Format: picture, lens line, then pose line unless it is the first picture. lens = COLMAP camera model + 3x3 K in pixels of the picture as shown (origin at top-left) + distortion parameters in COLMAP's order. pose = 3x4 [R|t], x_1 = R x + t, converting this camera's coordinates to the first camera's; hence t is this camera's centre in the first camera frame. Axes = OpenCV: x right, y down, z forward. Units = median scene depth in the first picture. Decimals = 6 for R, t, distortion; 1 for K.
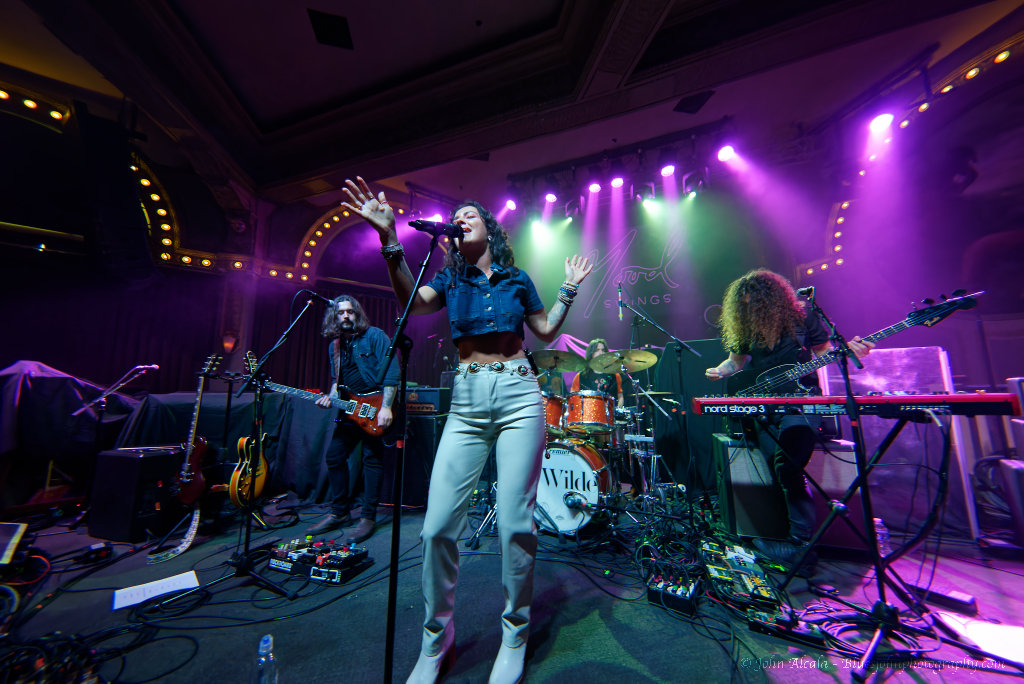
lens RADIAL K [[351.0, 0, 514.9], [0, 351.0, 341.1], [0, 0, 1]] dist [0.008078, -0.001301]
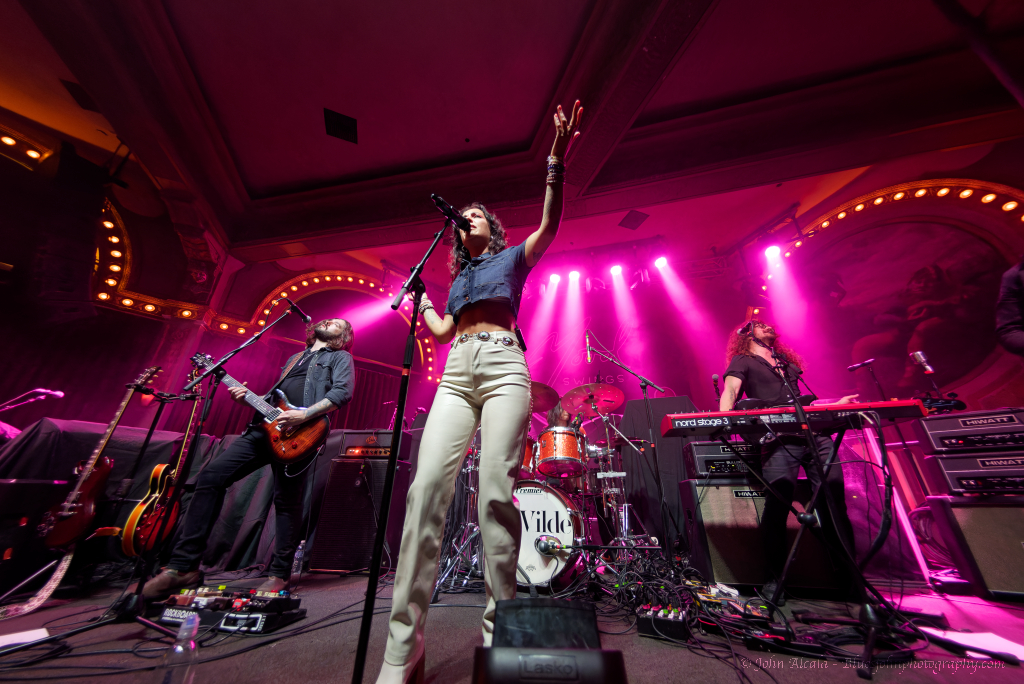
lens RADIAL K [[351.0, 0, 514.5], [0, 351.0, 344.4], [0, 0, 1]] dist [0.008078, -0.001301]
pose [[0.989129, 0.075346, 0.126283, -0.068605], [-0.036942, 0.958541, -0.282550, 0.213426], [-0.142336, 0.274813, 0.950904, 0.000117]]
